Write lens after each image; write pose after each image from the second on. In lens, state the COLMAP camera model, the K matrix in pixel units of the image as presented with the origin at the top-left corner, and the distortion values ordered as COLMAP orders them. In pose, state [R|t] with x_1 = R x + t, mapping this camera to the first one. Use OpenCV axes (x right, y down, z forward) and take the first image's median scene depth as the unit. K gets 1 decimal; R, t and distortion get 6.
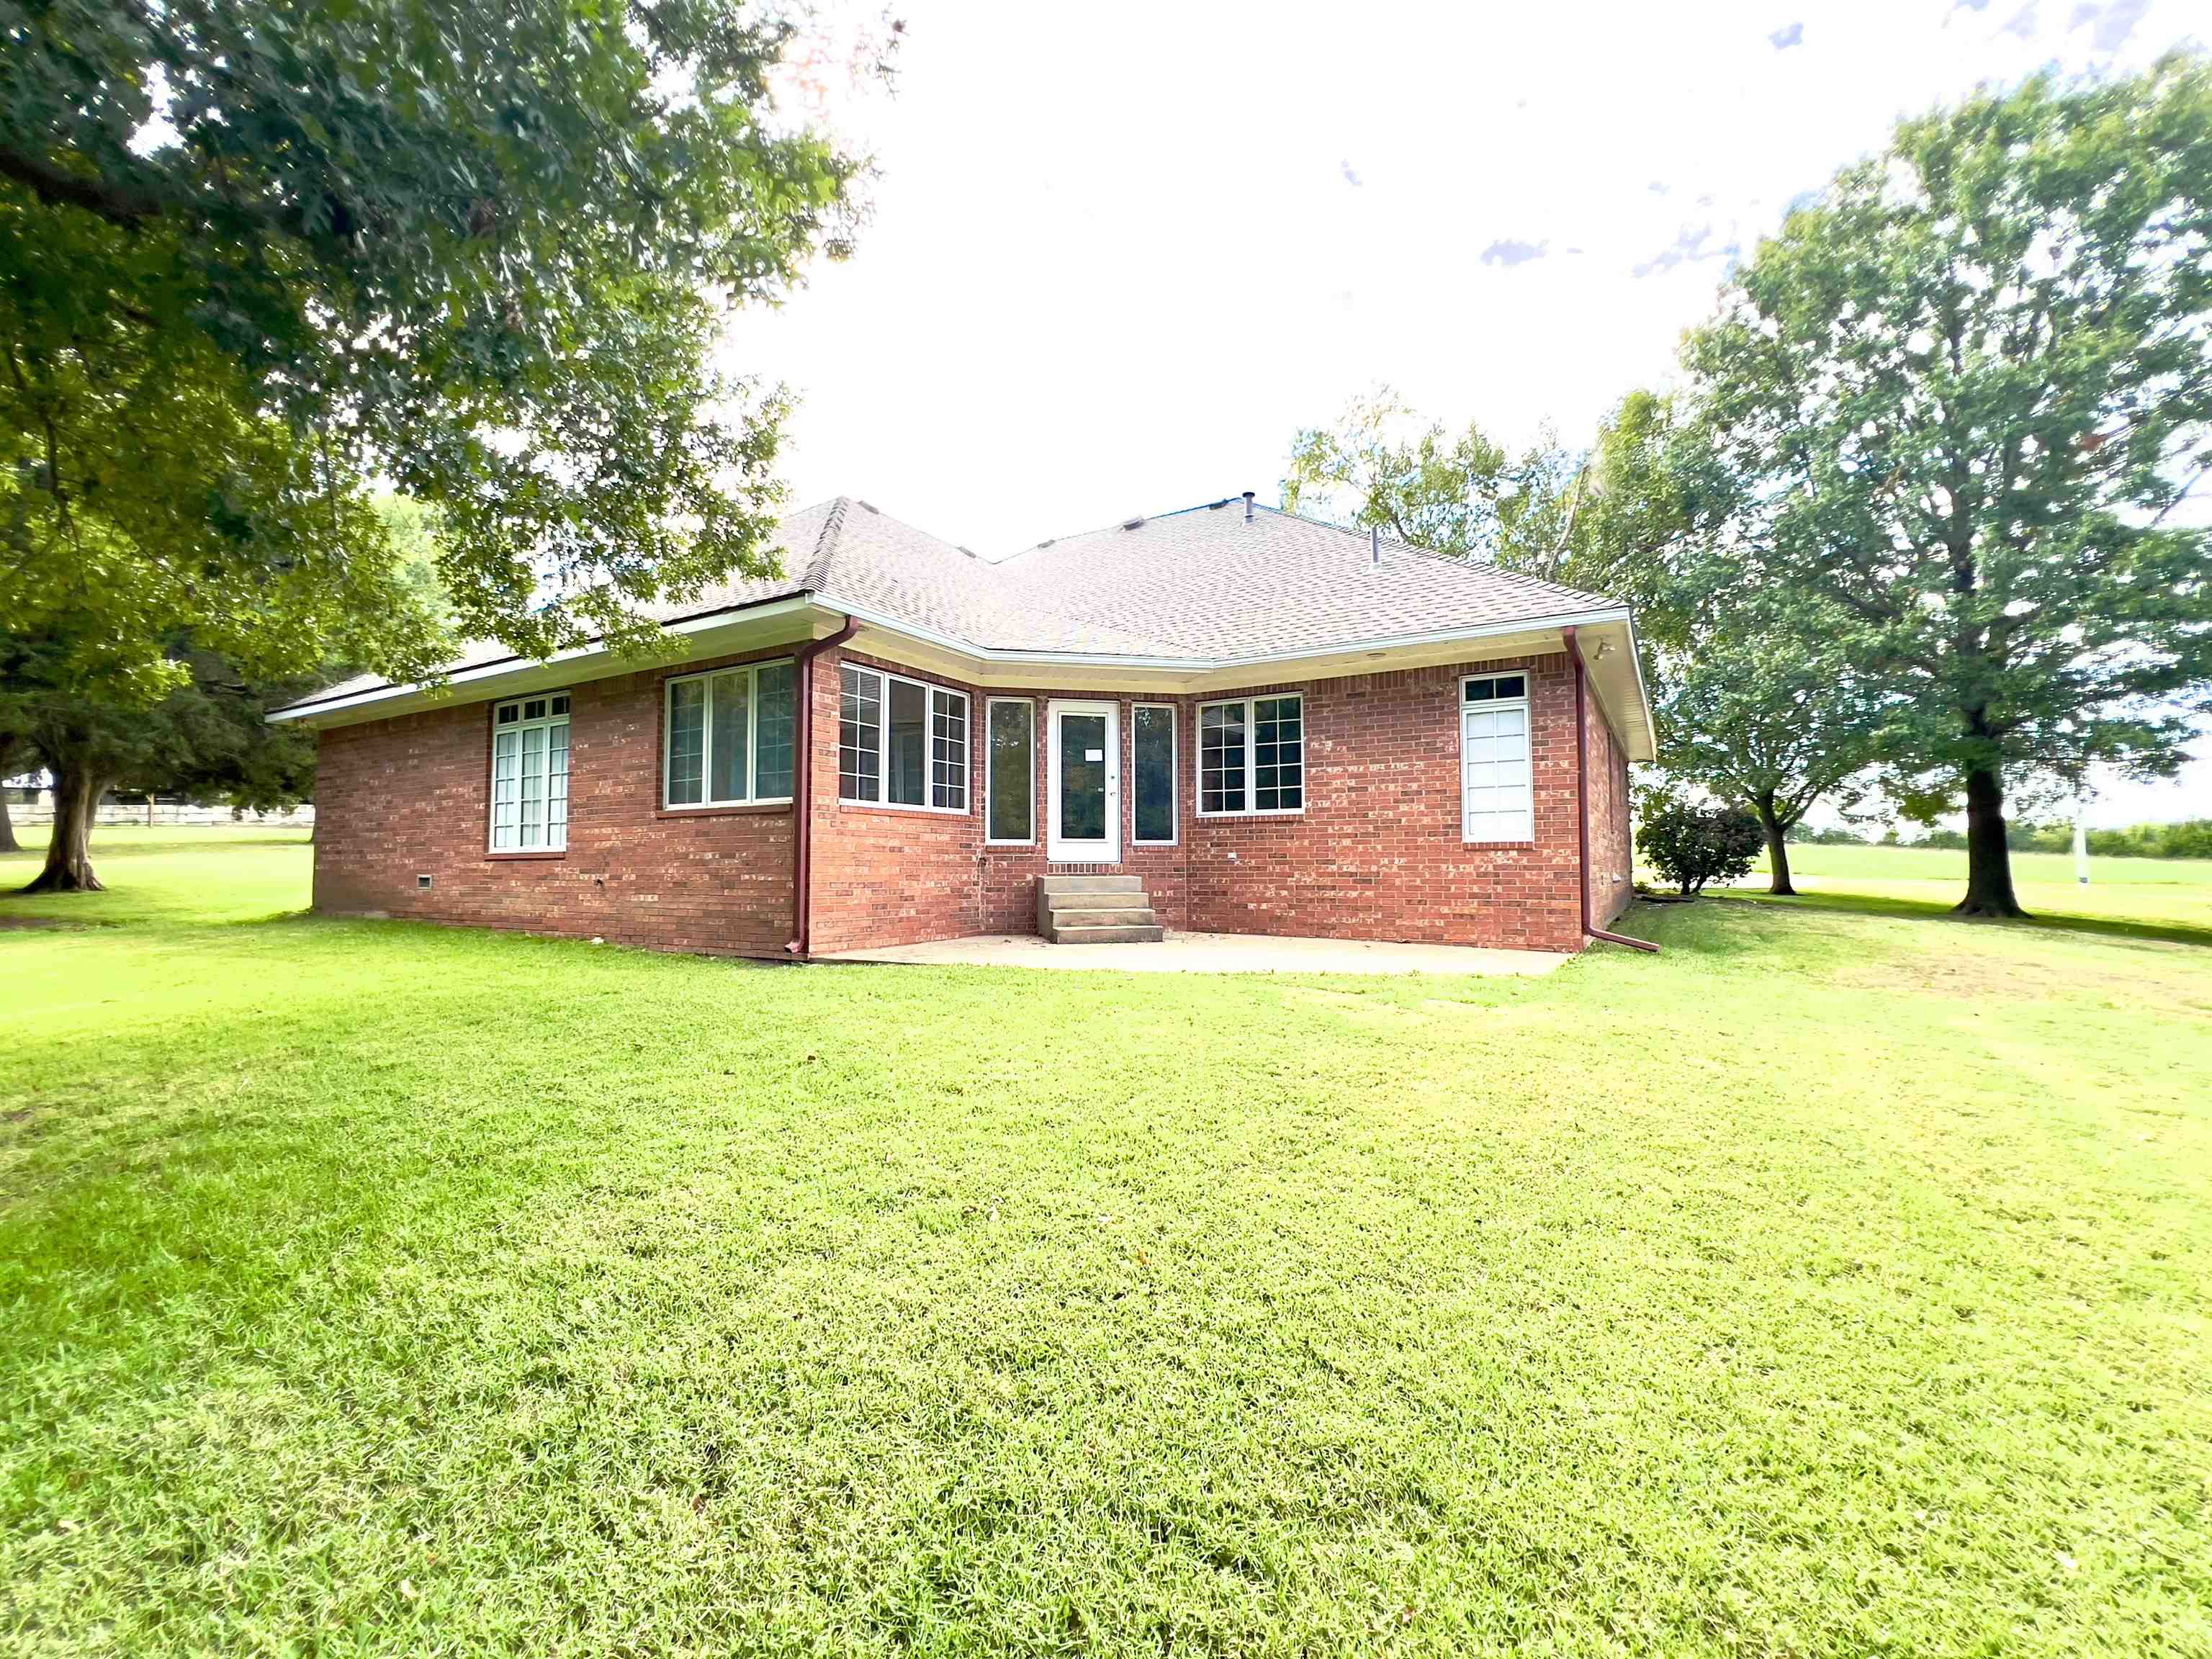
lens RADIAL K [[884.6, 0, 1097.9], [0, 884.6, 824.2], [0, 0, 1]] dist [-0.007245, 0.000446]
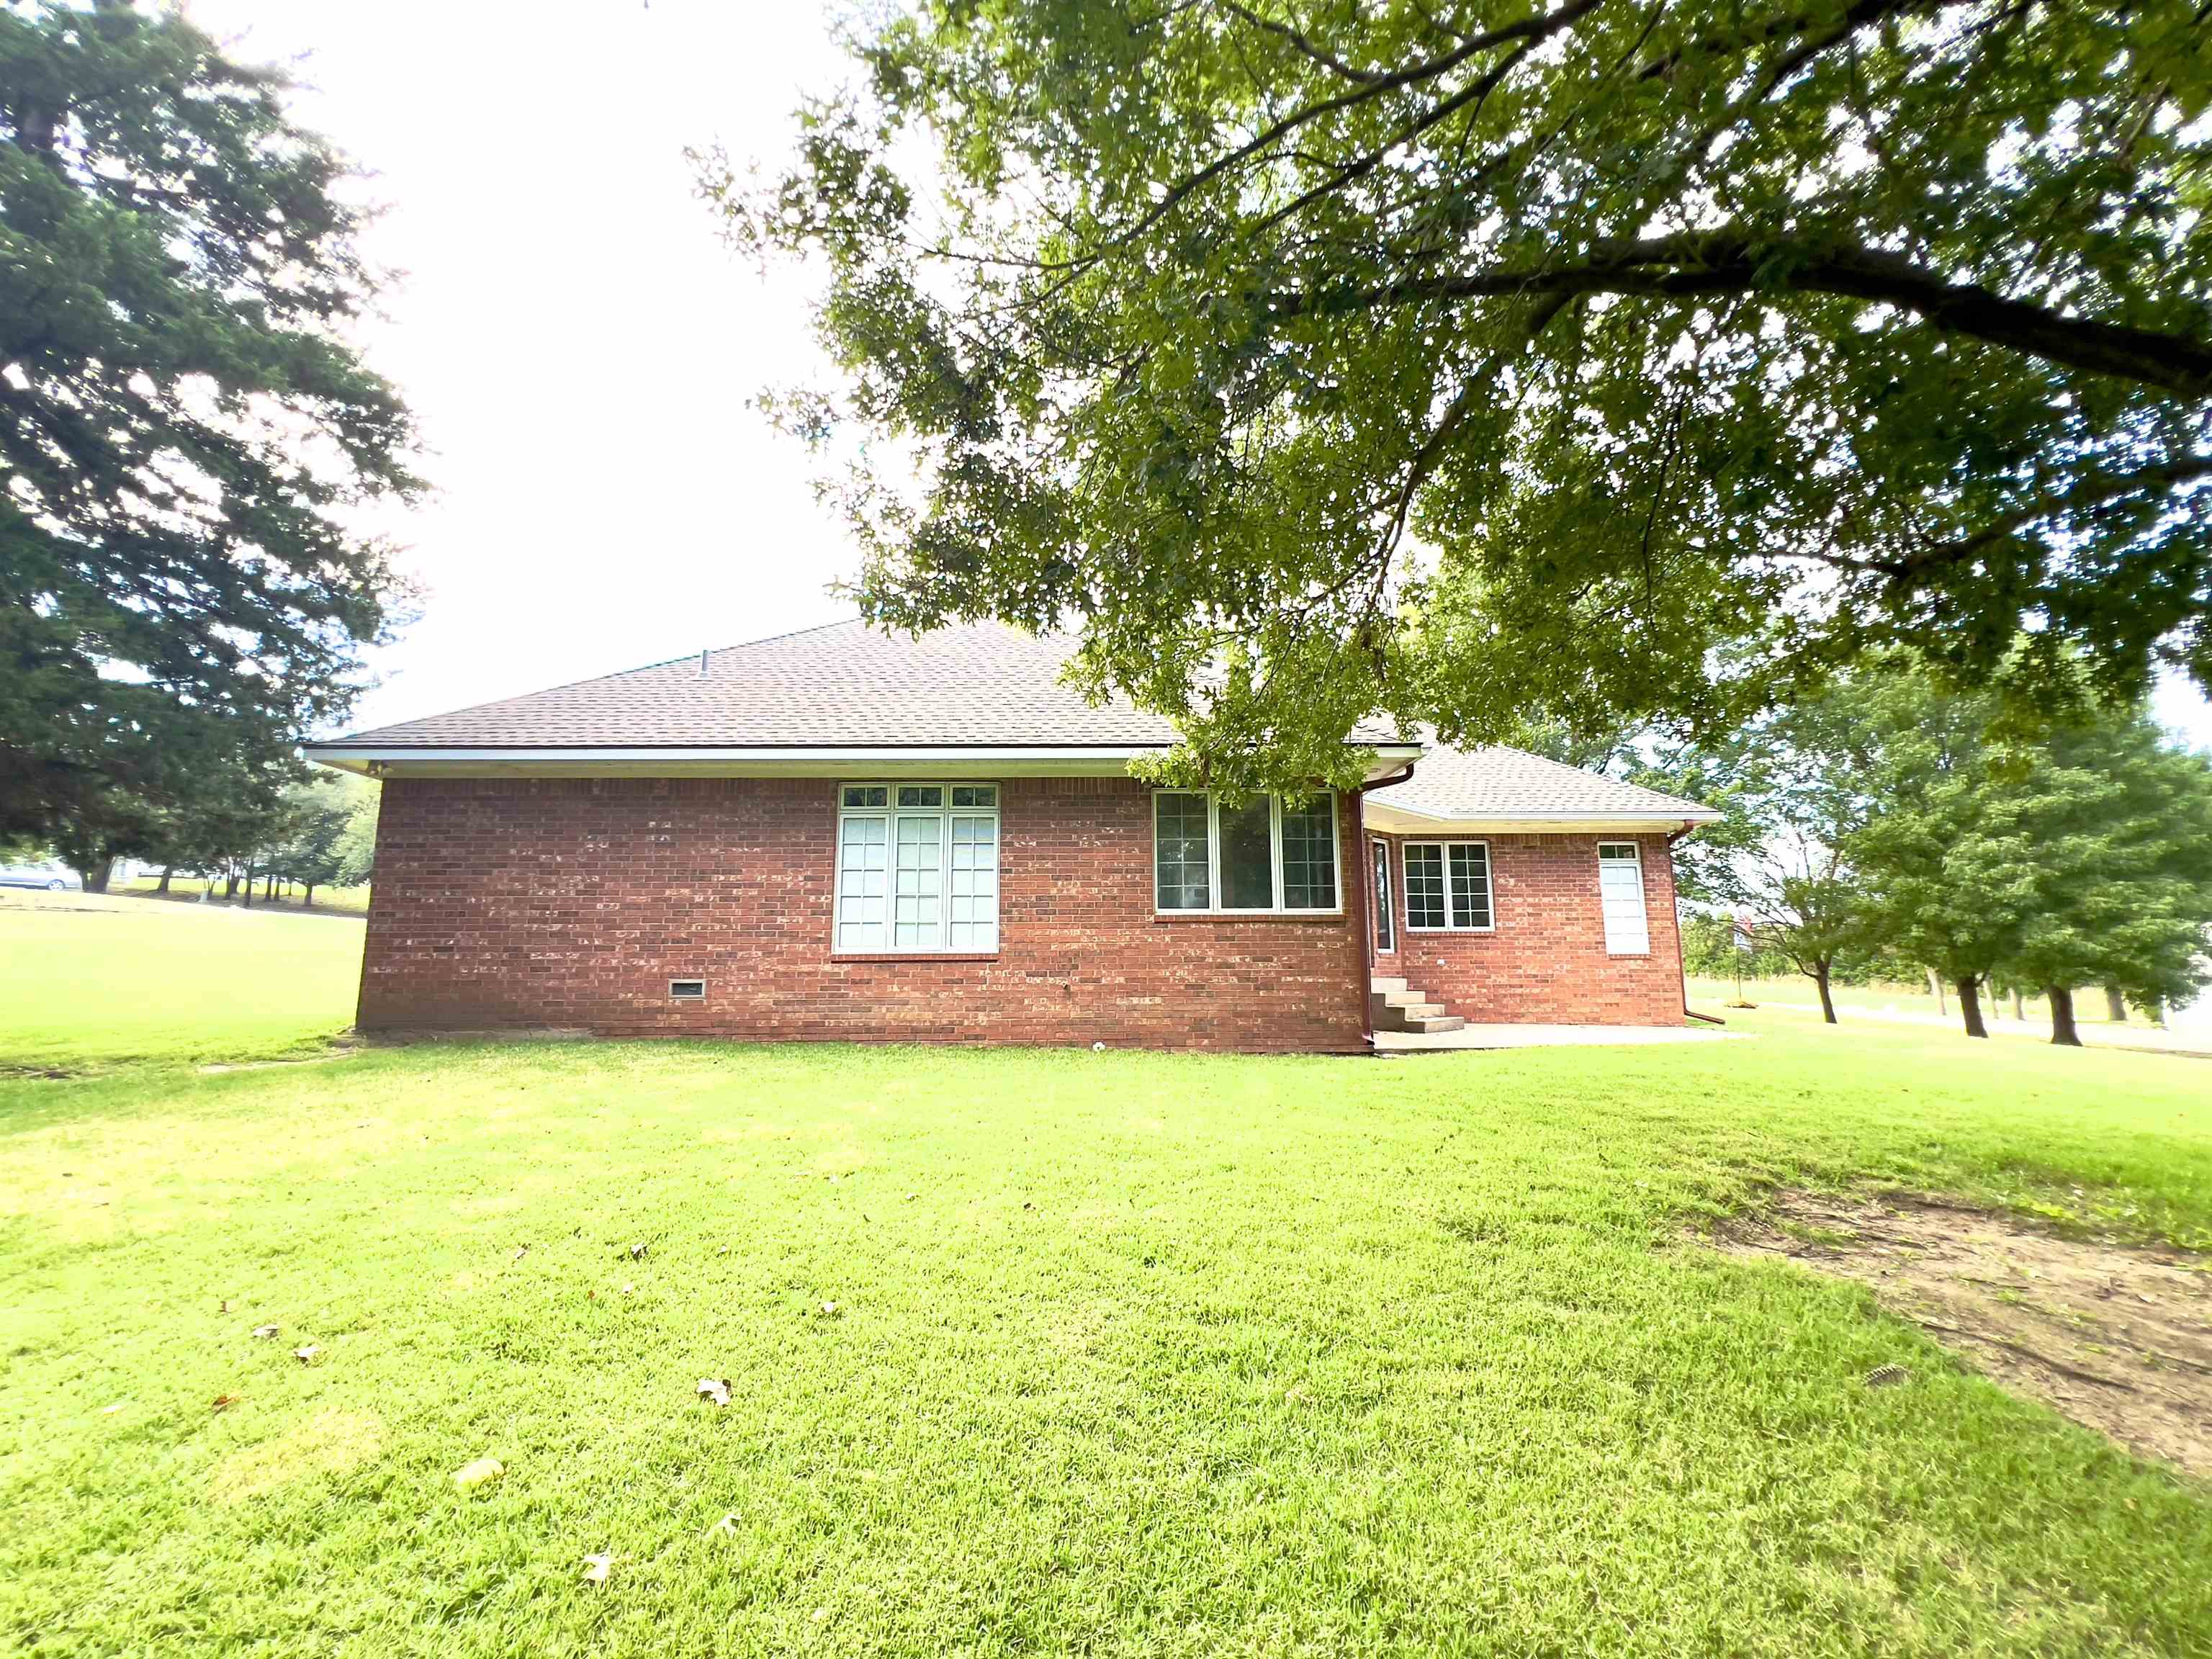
lens RADIAL K [[884.6, 0, 1097.9], [0, 884.6, 824.2], [0, 0, 1]] dist [-0.007245, 0.000446]
pose [[0.868556, 0.082897, 0.488609, -0.979054], [-0.025297, 0.992042, -0.123342, 0.008155], [-0.494945, 0.094769, 0.863741, 0.117290]]
